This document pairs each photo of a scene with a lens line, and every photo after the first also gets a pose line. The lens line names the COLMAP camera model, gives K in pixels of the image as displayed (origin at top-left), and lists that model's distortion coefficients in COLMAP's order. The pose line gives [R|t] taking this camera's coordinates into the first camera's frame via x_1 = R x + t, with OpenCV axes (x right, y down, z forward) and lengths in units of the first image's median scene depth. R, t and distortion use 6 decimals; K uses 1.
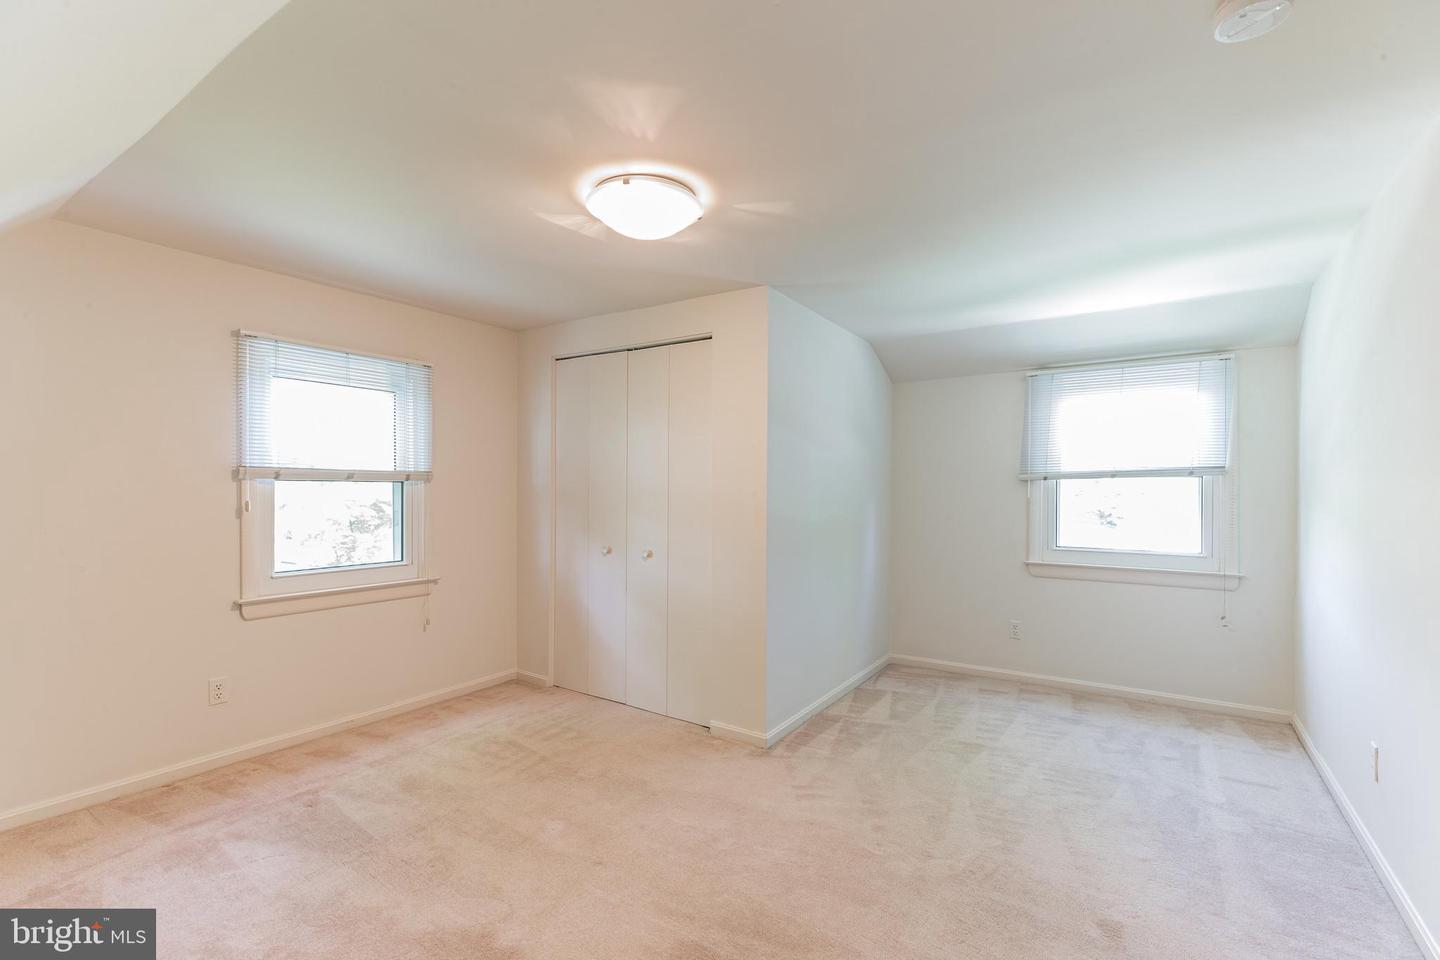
lens RADIAL K [[665.0, 0, 719.9], [0, 665.0, 480.6], [0, 0, 1]] dist [-0.004745, -0.000220]
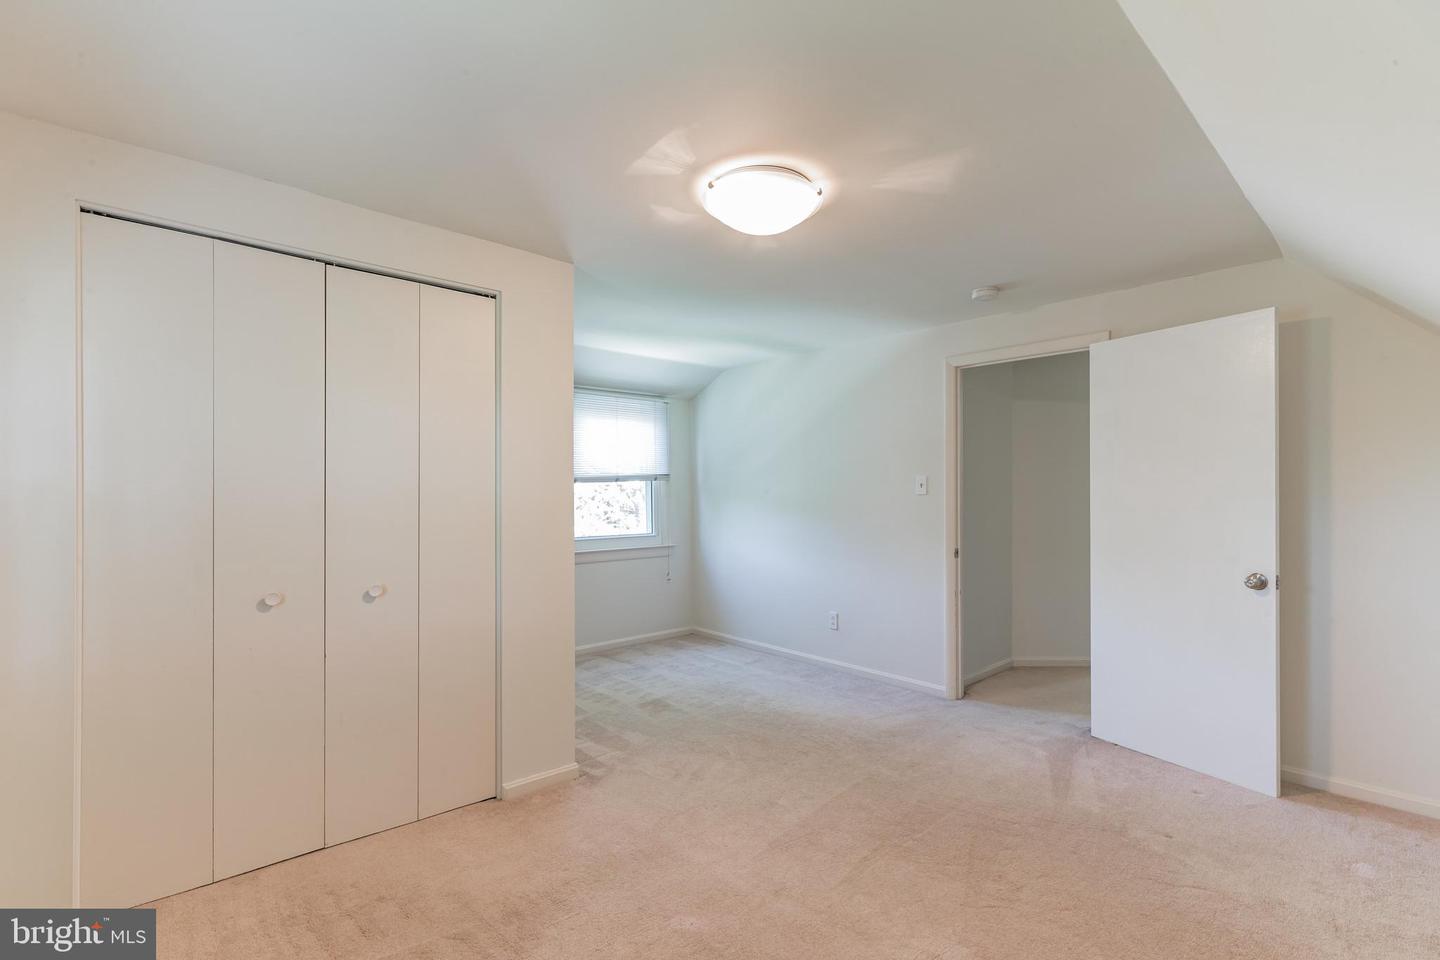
lens RADIAL K [[665.0, 0, 722.0], [0, 665.0, 485.8], [0, 0, 1]] dist [-0.004745, -0.000220]
pose [[0.232144, -0.001995, 0.972679, -0.696478], [-0.004078, 0.999987, 0.003024, -0.000107], [-0.972673, -0.004669, 0.232132, 0.542904]]
